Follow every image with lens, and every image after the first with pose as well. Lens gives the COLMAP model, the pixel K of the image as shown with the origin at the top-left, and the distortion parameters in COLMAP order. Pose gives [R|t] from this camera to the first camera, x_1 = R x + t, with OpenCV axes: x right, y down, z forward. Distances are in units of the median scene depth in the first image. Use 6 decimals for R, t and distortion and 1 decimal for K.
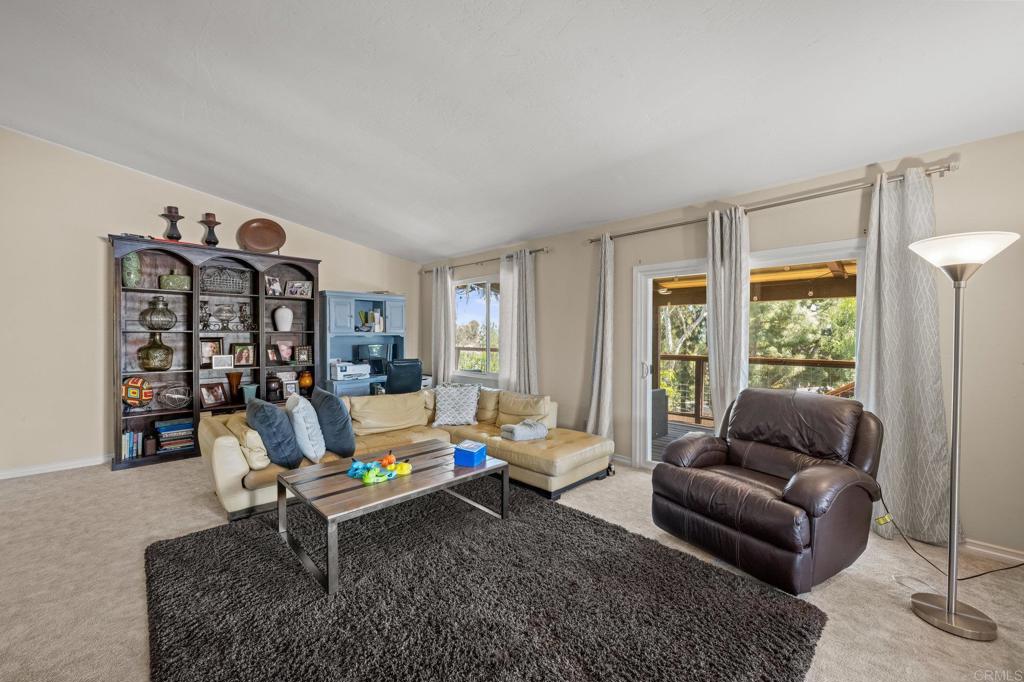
lens RADIAL K [[416.8, 0, 512.0], [0, 416.8, 341.0], [0, 0, 1]] dist [-0.000761, -0.000108]
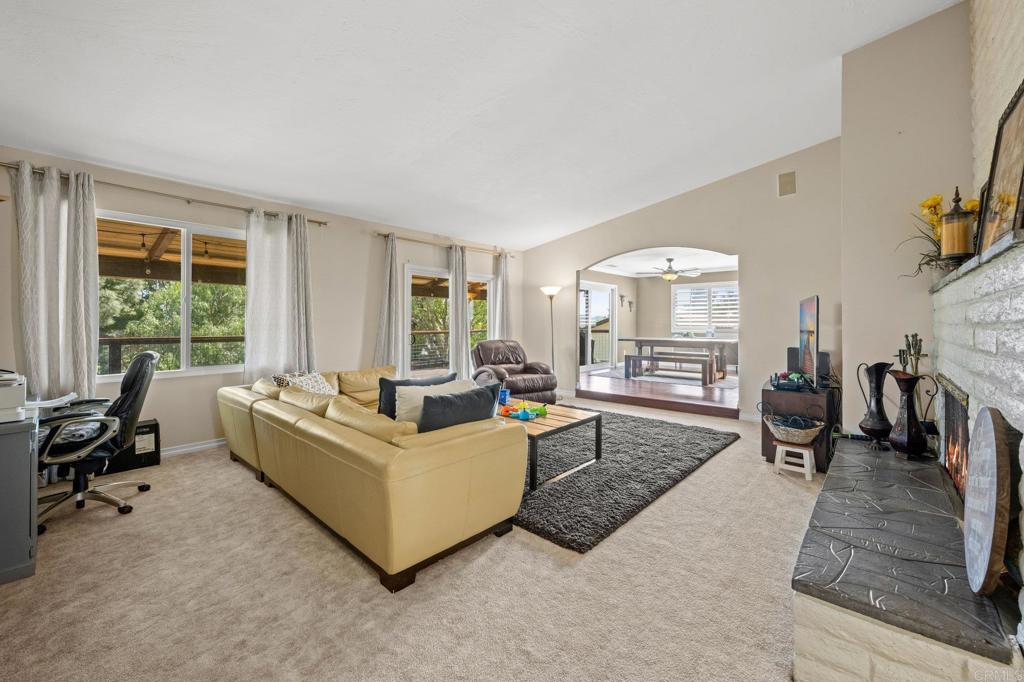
lens RADIAL K [[401.6, 0, 510.8], [0, 401.6, 319.9], [0, 0, 1]] dist [-0.000061, -0.000006]
pose [[-0.068234, -0.002295, 0.997667, -1.161332], [0.004658, 0.999986, 0.002619, 0.006024], [-0.997658, 0.004826, -0.068223, 0.823262]]
